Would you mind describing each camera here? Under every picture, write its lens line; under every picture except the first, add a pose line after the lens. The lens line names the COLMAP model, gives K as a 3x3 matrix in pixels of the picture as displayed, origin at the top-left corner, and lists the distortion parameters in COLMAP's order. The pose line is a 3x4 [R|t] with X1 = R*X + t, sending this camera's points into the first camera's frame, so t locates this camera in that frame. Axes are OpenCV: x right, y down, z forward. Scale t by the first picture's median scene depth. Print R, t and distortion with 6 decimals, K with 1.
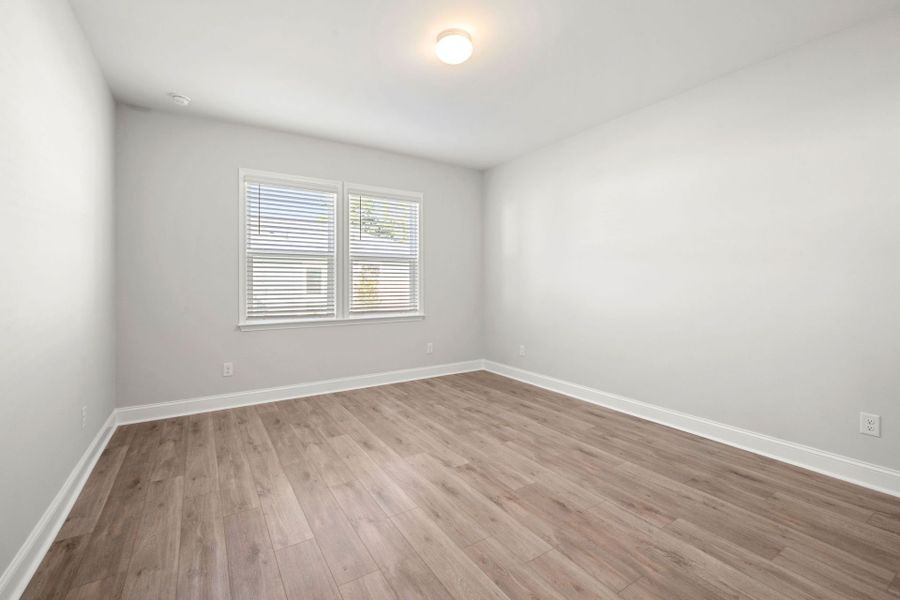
lens RADIAL K [[398.4, 0, 453.9], [0, 398.4, 289.2], [0, 0, 1]] dist [-0.000707, 0.000079]
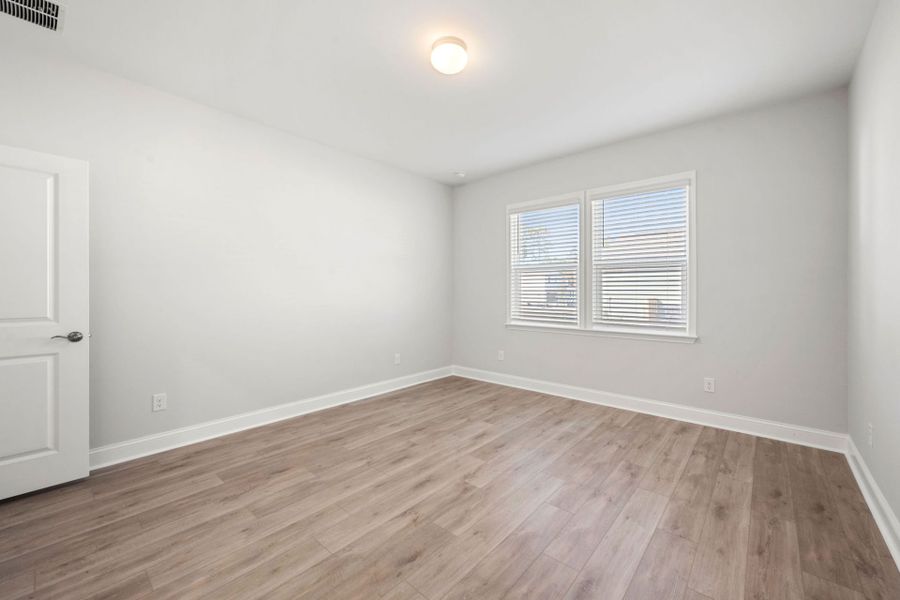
lens RADIAL K [[364.7, 0, 450.0], [0, 364.7, 300.0], [0, 0, 1]] dist [0.000099, 0.000094]
pose [[0.258598, 0.023279, -0.965704, 0.665667], [-0.016553, 0.999670, 0.019665, -0.012567], [0.965843, 0.010900, 0.258898, 0.570866]]
